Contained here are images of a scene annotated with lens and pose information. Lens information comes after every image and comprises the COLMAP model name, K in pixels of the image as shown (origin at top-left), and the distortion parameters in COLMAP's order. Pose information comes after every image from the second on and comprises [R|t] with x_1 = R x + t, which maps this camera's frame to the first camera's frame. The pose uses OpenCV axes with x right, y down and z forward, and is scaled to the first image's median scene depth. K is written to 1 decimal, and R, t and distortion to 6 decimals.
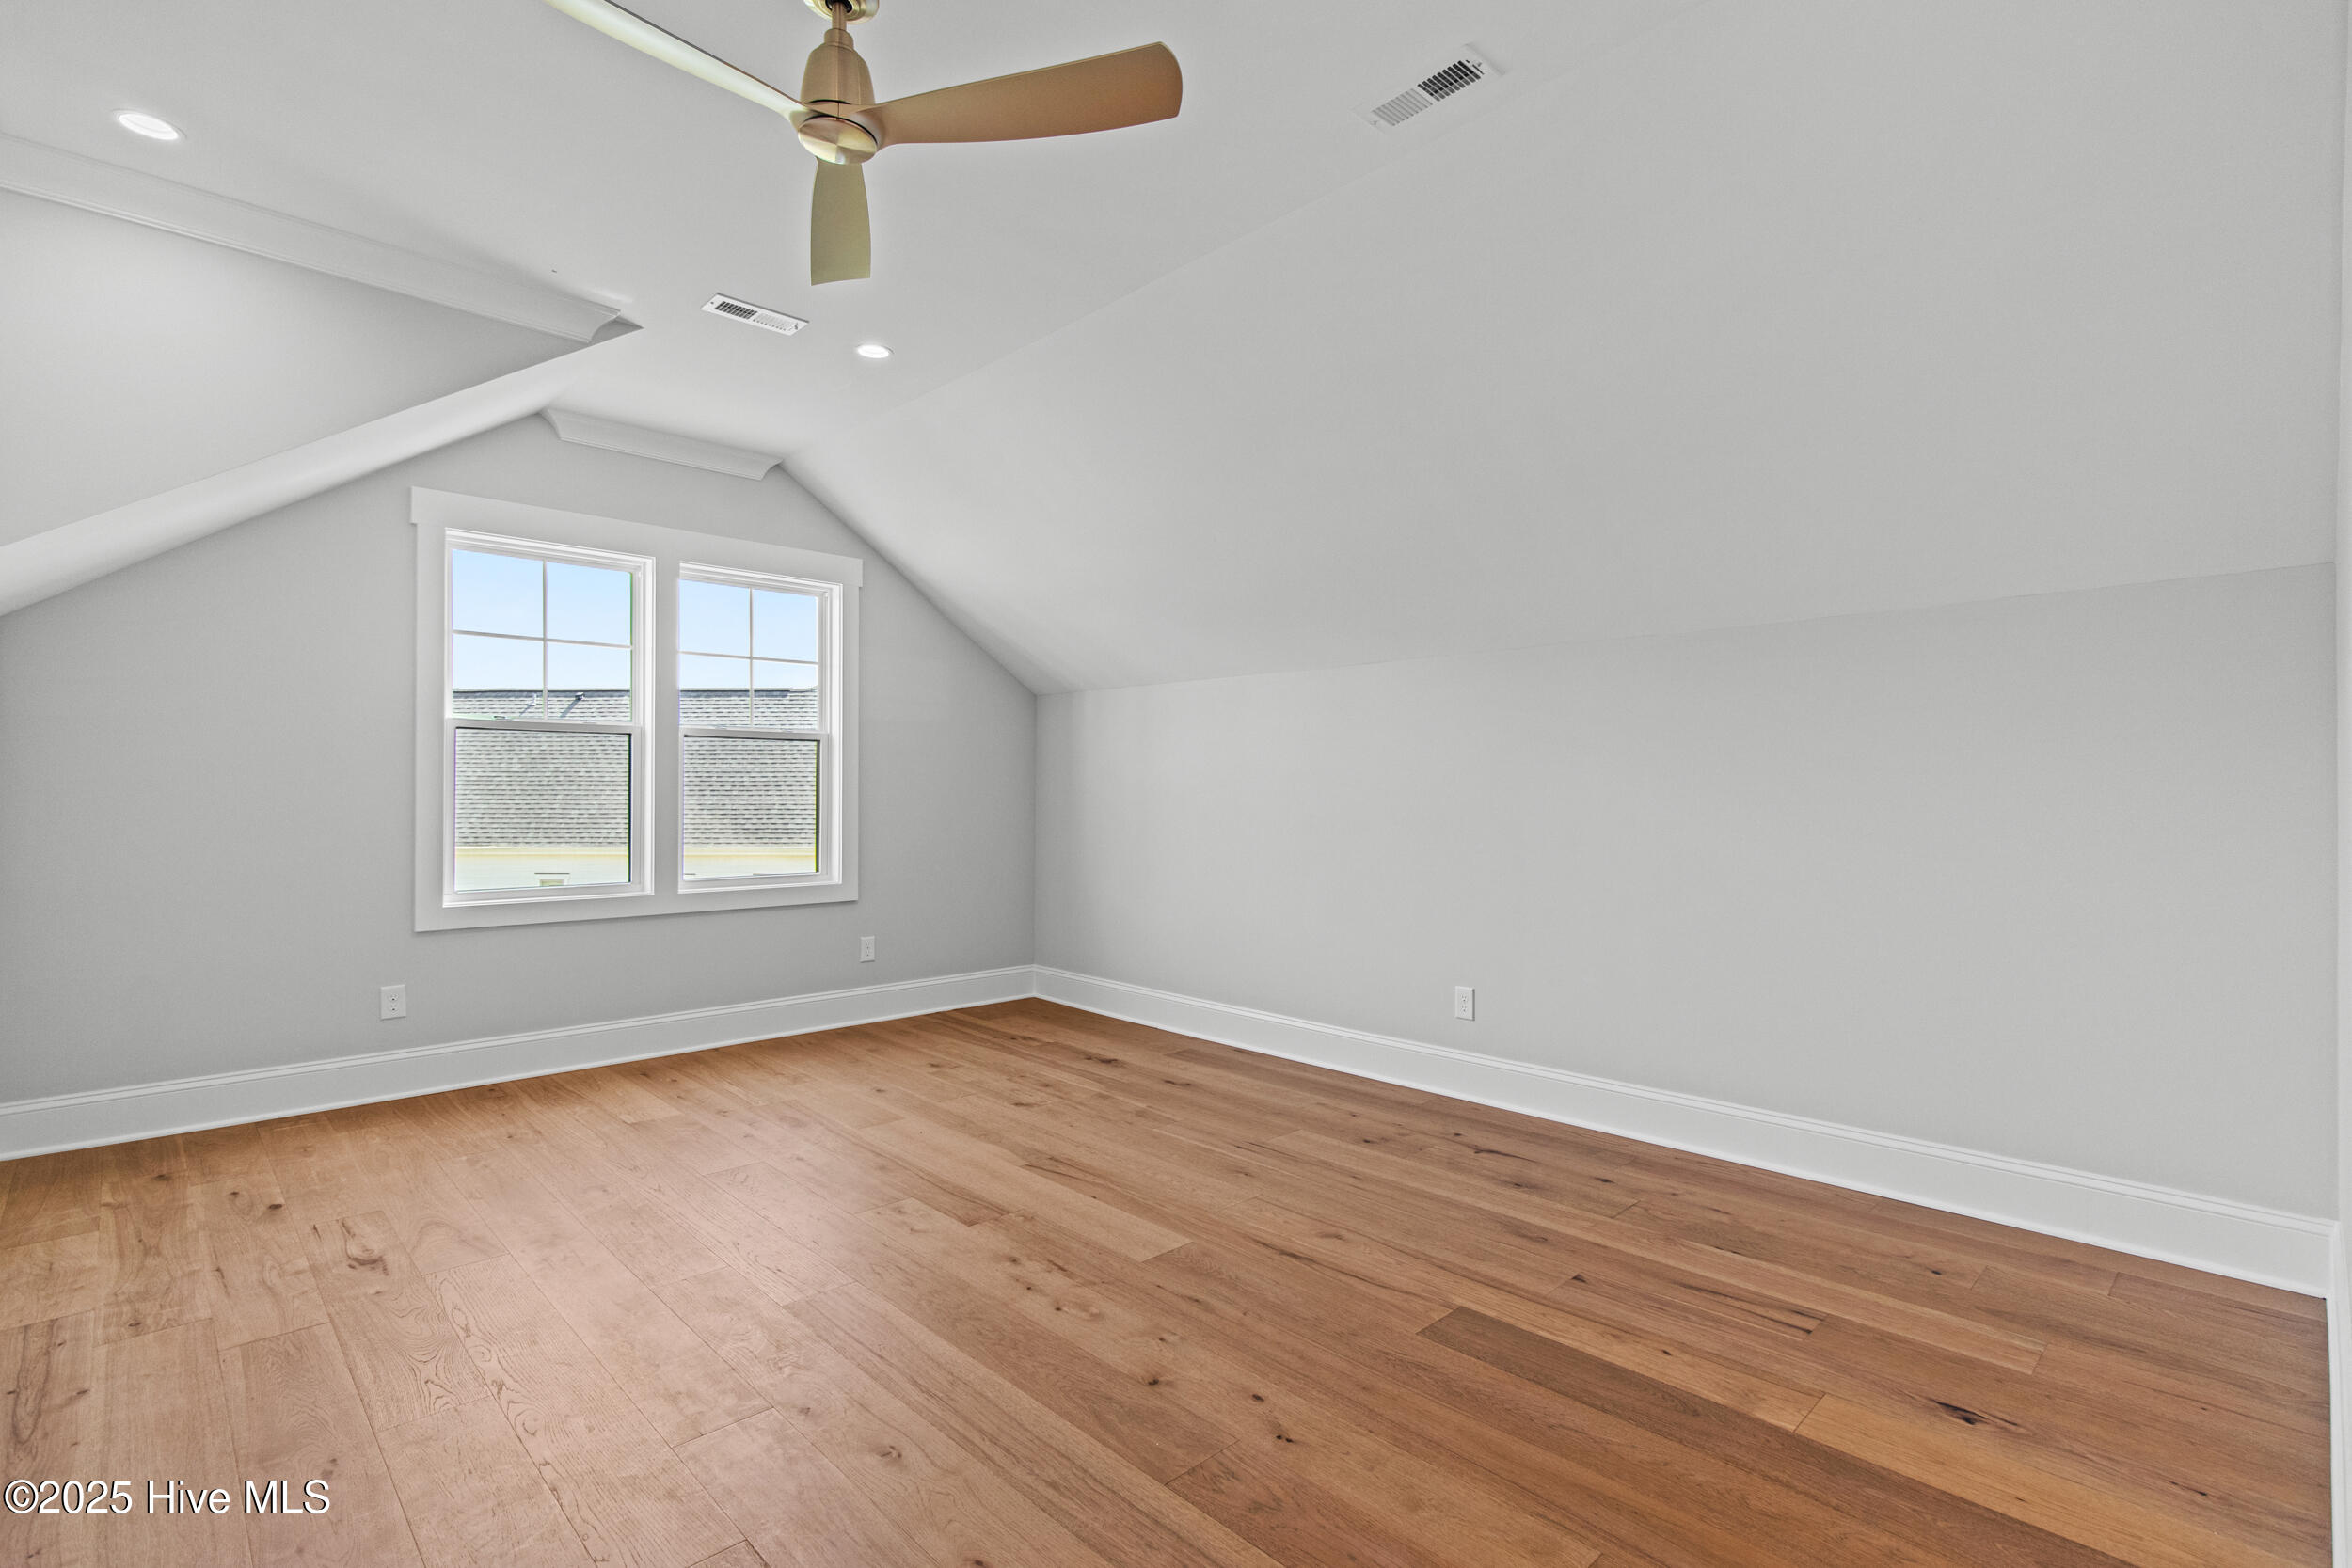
lens RADIAL K [[1092.1, 0, 1183.8], [0, 1092.1, 789.5], [0, 0, 1]] dist [0.000125, 0.000320]
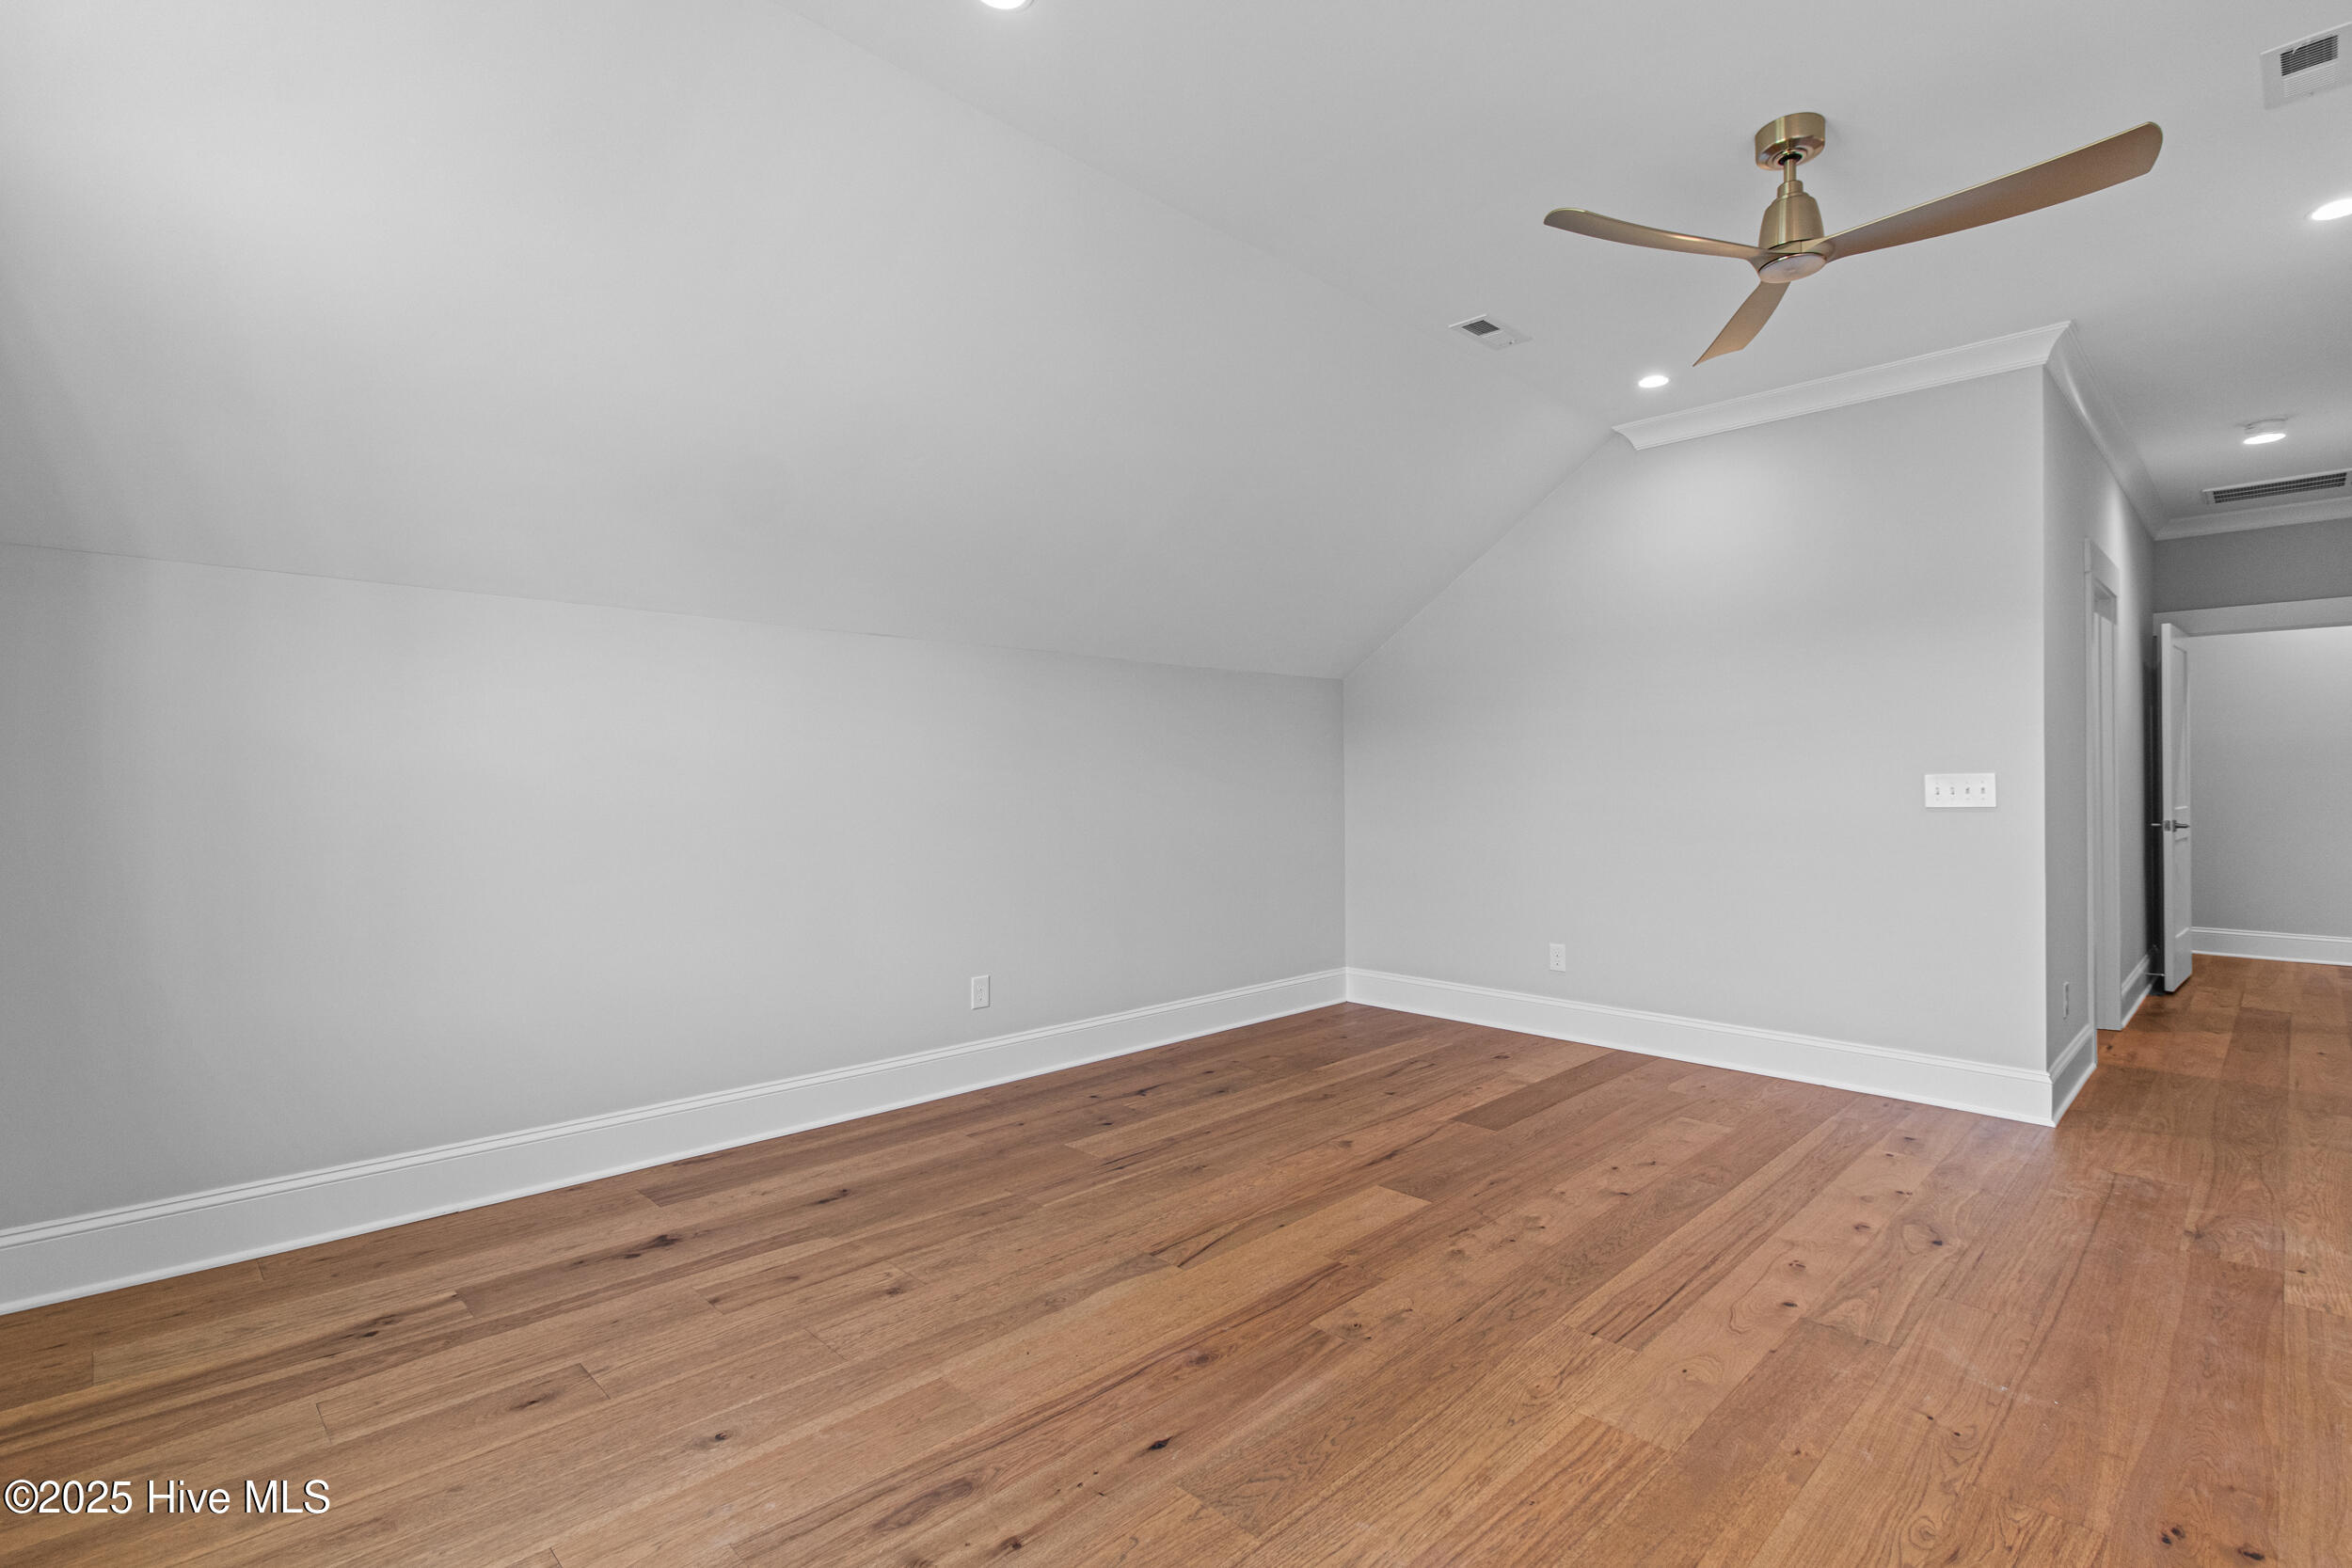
lens RADIAL K [[1092.1, 0, 1183.7], [0, 1092.1, 778.1], [0, 0, 1]] dist [0.000125, 0.000320]
pose [[-0.010951, 0.000079, 0.999940, -0.967794], [-0.001327, 0.999999, -0.000093, -0.004169], [-0.999939, -0.001328, -0.010951, 1.055255]]
